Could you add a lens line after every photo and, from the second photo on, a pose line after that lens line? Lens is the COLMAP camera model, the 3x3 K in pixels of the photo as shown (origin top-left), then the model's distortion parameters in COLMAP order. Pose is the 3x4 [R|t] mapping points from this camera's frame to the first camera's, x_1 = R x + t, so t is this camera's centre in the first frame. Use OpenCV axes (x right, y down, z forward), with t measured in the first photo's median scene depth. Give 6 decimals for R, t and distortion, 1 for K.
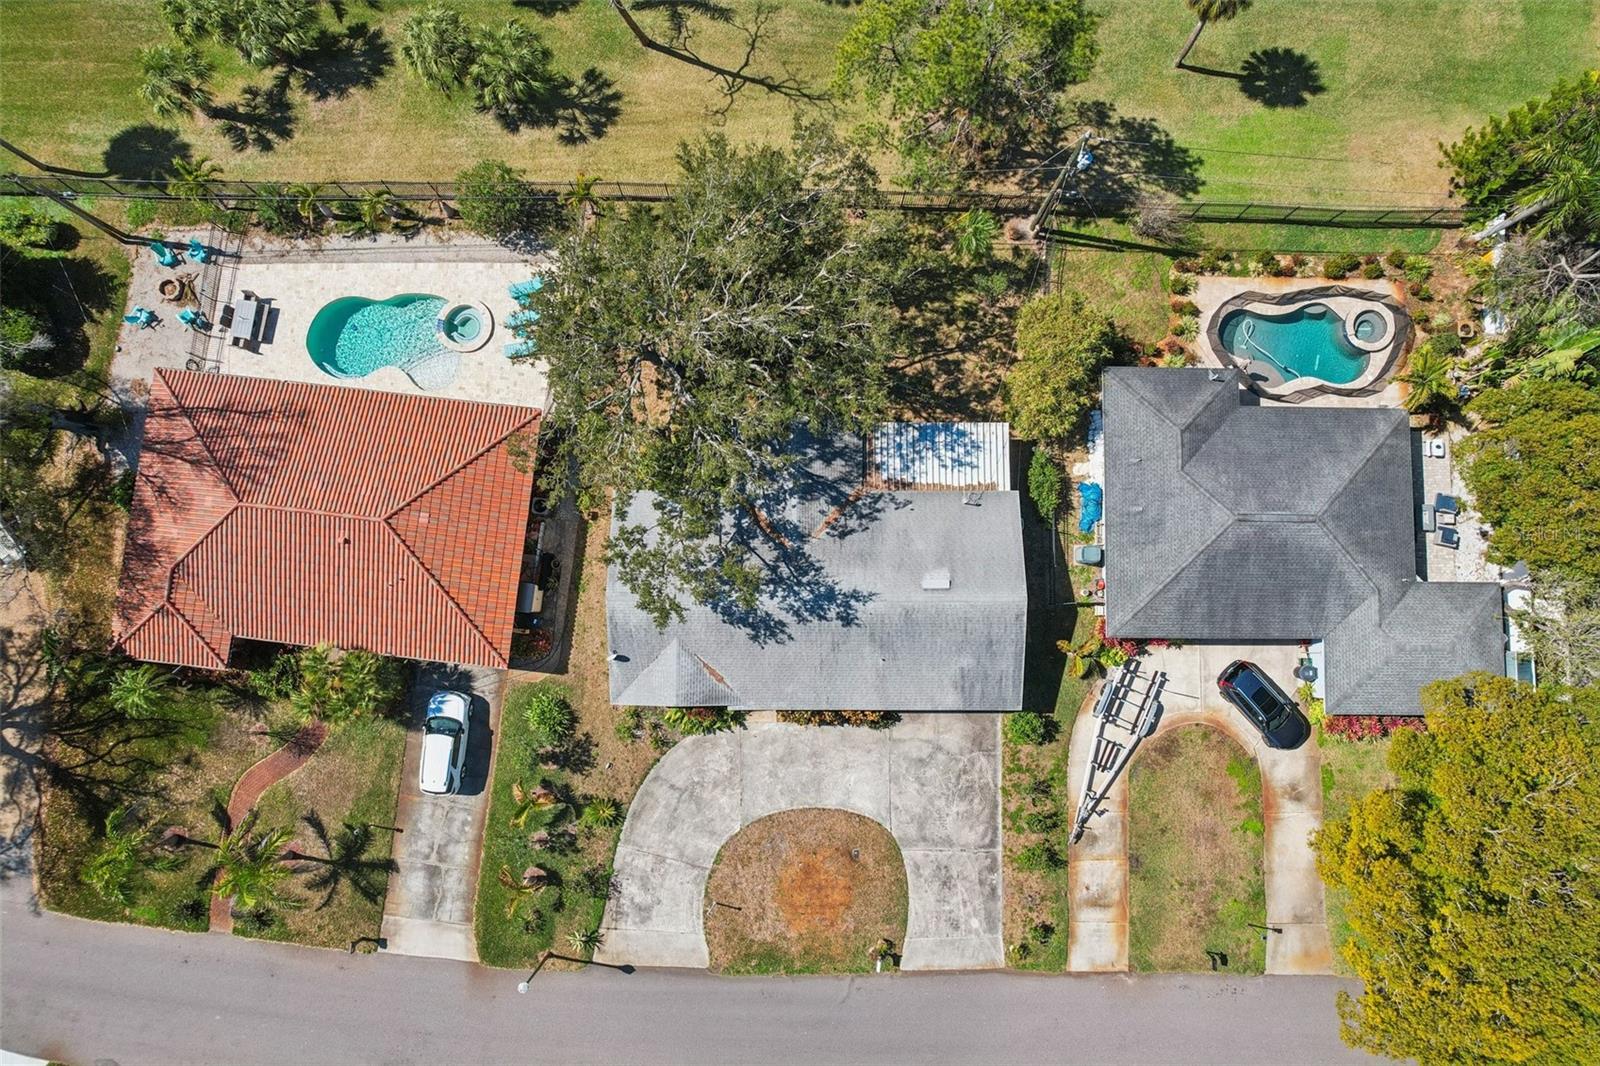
lens RADIAL K [[1039.4, 0, 800.0], [0, 1039.4, 533.0], [0, 0, 1]] dist [-0.067742, 0.046919]
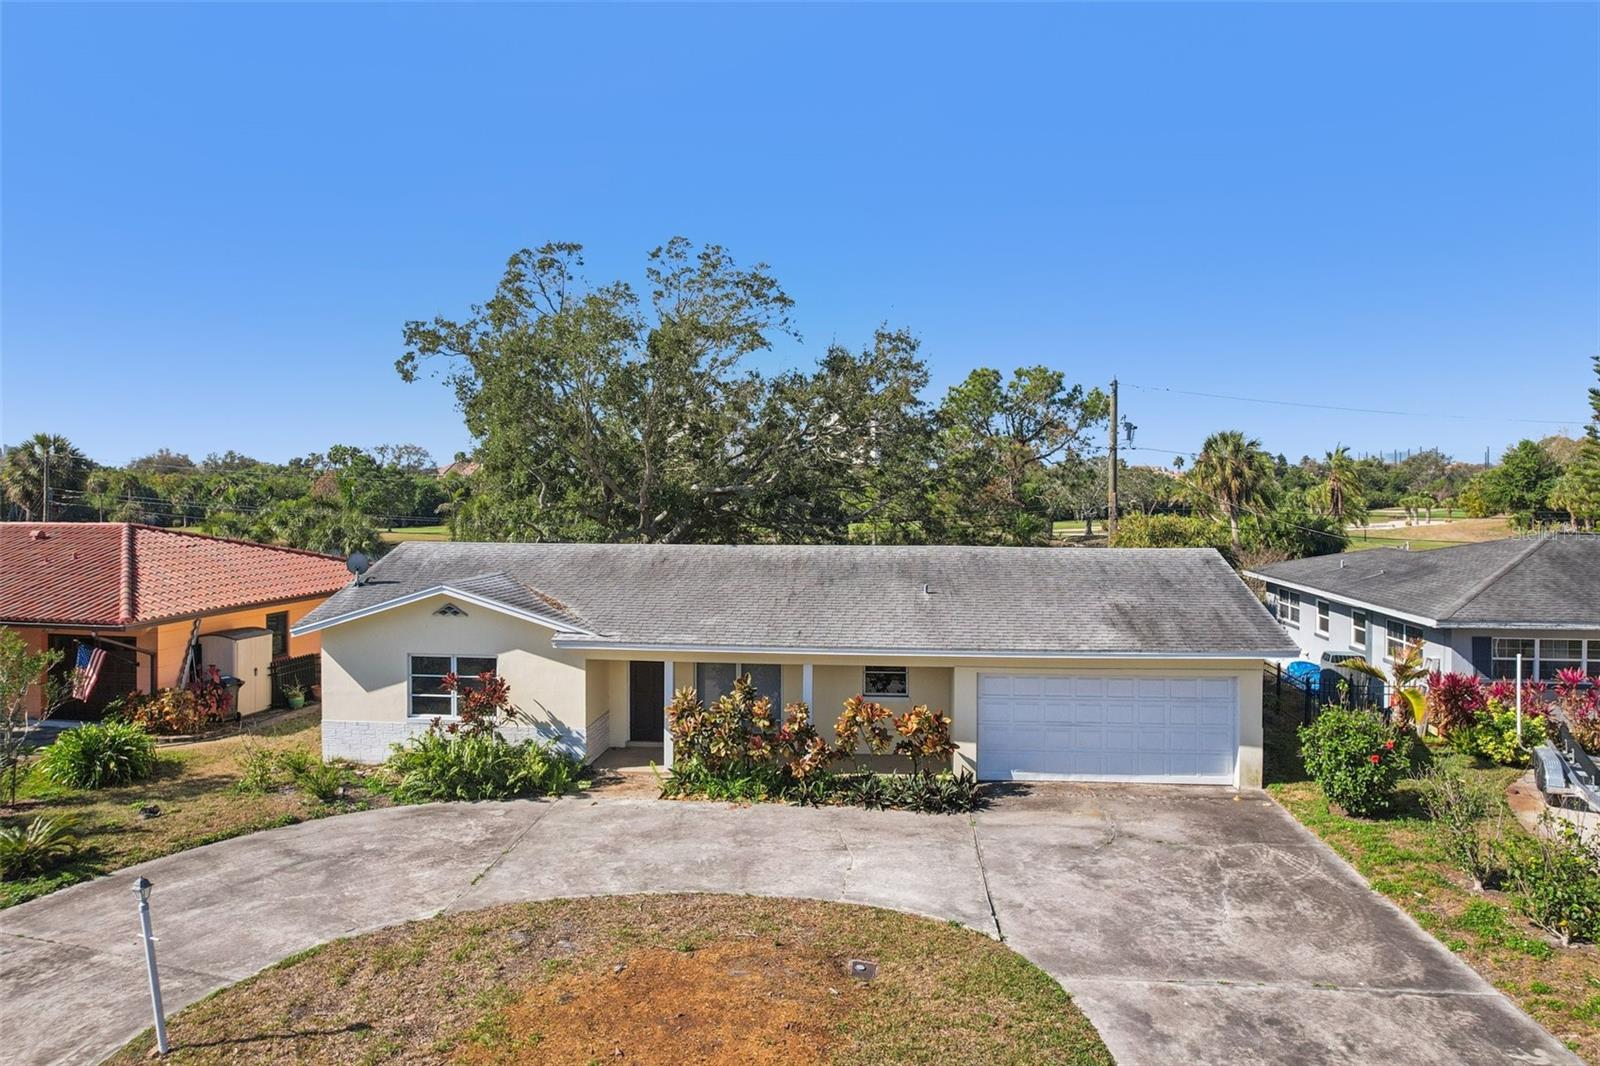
lens RADIAL K [[1045.3, 0, 799.4], [0, 1045.3, 491.9], [0, 0, 1]] dist [-0.081533, 0.071285]
pose [[0.995651, 0.002975, -0.093119, 0.061757], [-0.093010, 0.089719, -0.991615, 0.534943], [0.005404, 0.995963, 0.089605, 0.867083]]
